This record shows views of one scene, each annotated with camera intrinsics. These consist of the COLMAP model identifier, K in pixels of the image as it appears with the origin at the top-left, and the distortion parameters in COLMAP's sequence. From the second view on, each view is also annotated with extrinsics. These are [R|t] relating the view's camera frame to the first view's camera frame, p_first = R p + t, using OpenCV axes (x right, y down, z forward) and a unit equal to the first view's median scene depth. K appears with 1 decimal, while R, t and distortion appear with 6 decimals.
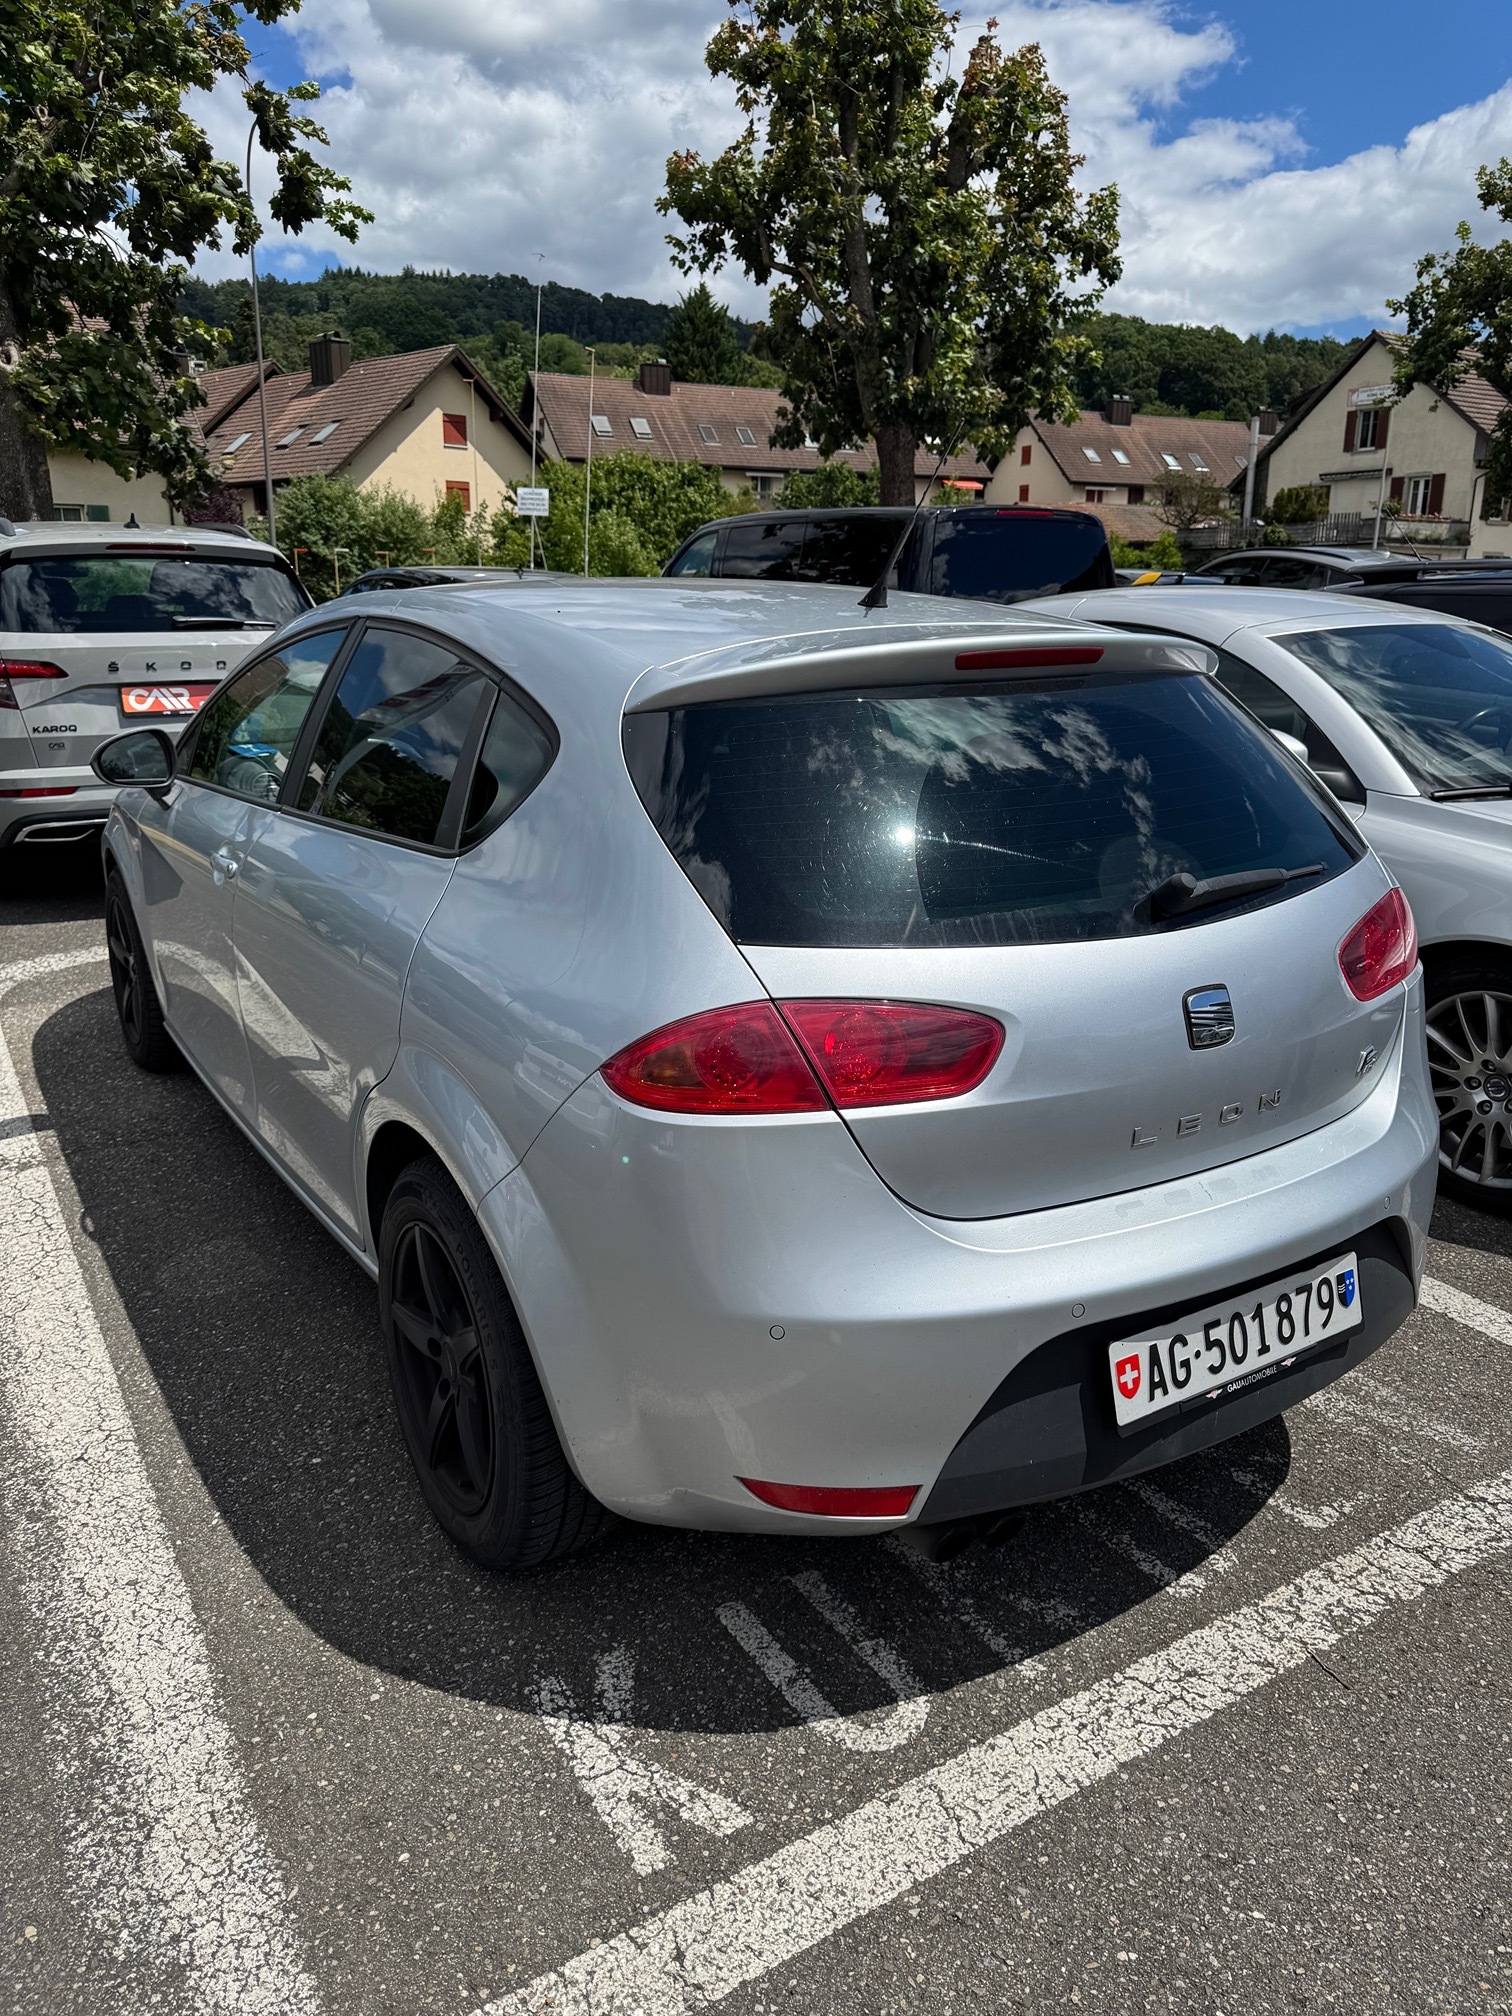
lens RADIAL K [[1421.2, 0, 766.1], [0, 1421.2, 1015.3], [0, 0, 1]] dist [0.018355, -0.013631]
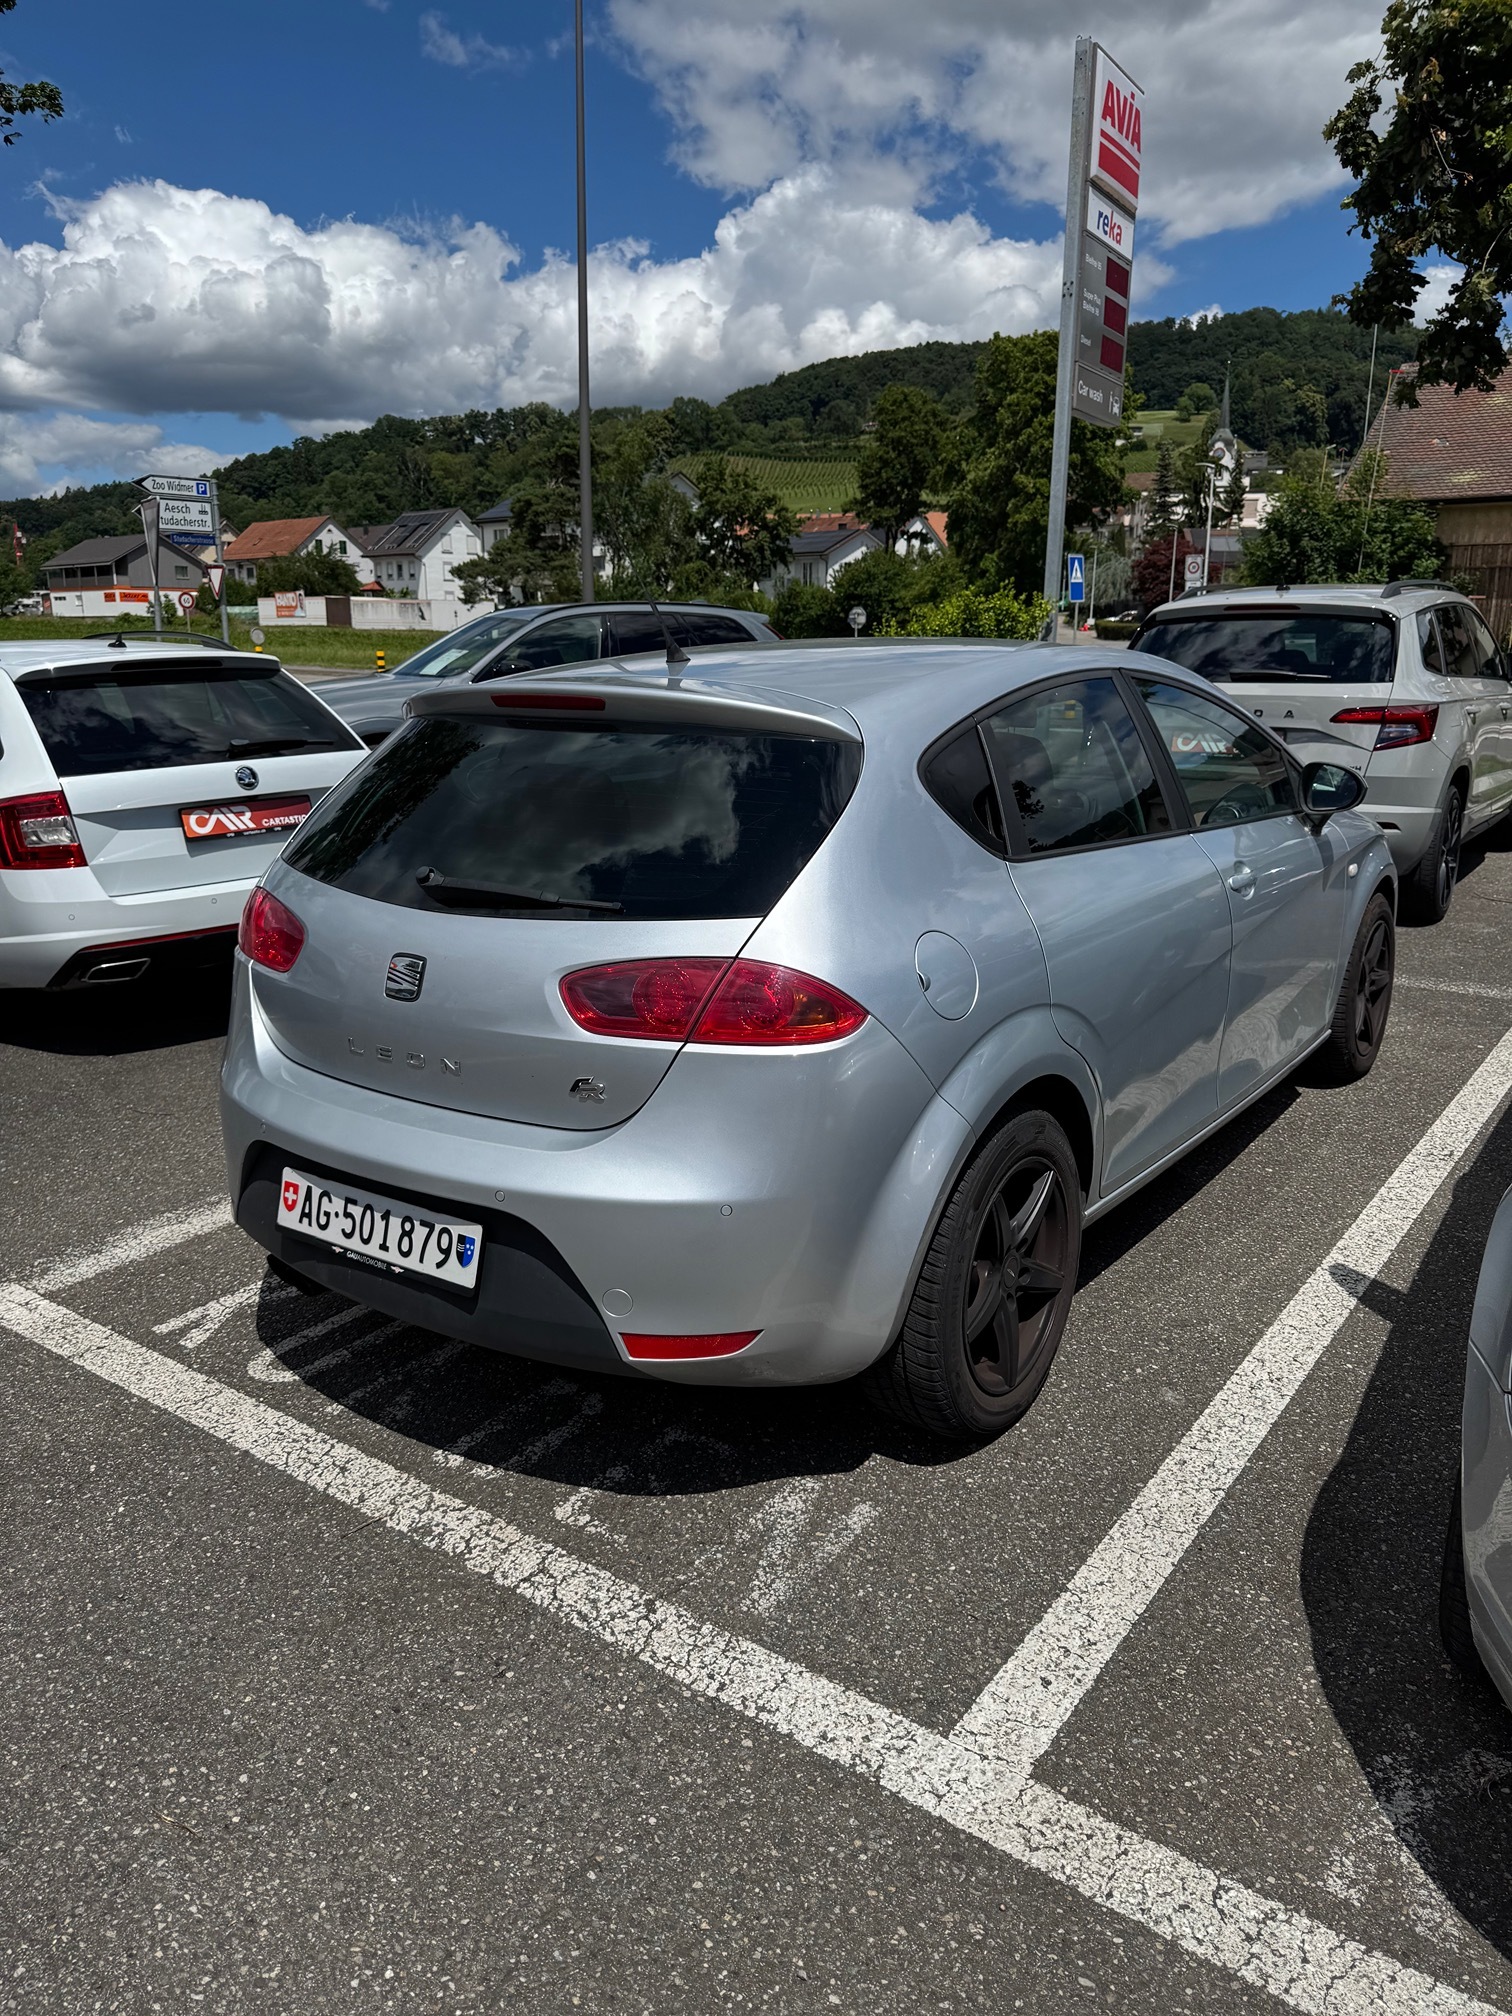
lens RADIAL K [[1421.2, 0, 768.5], [0, 1421.2, 1001.7], [0, 0, 1]] dist [0.018355, -0.013631]
pose [[0.361950, 0.202011, -0.910046, 1.560600], [-0.242647, 0.963002, 0.117259, -0.201585], [0.900064, 0.178378, 0.397576, 0.764232]]
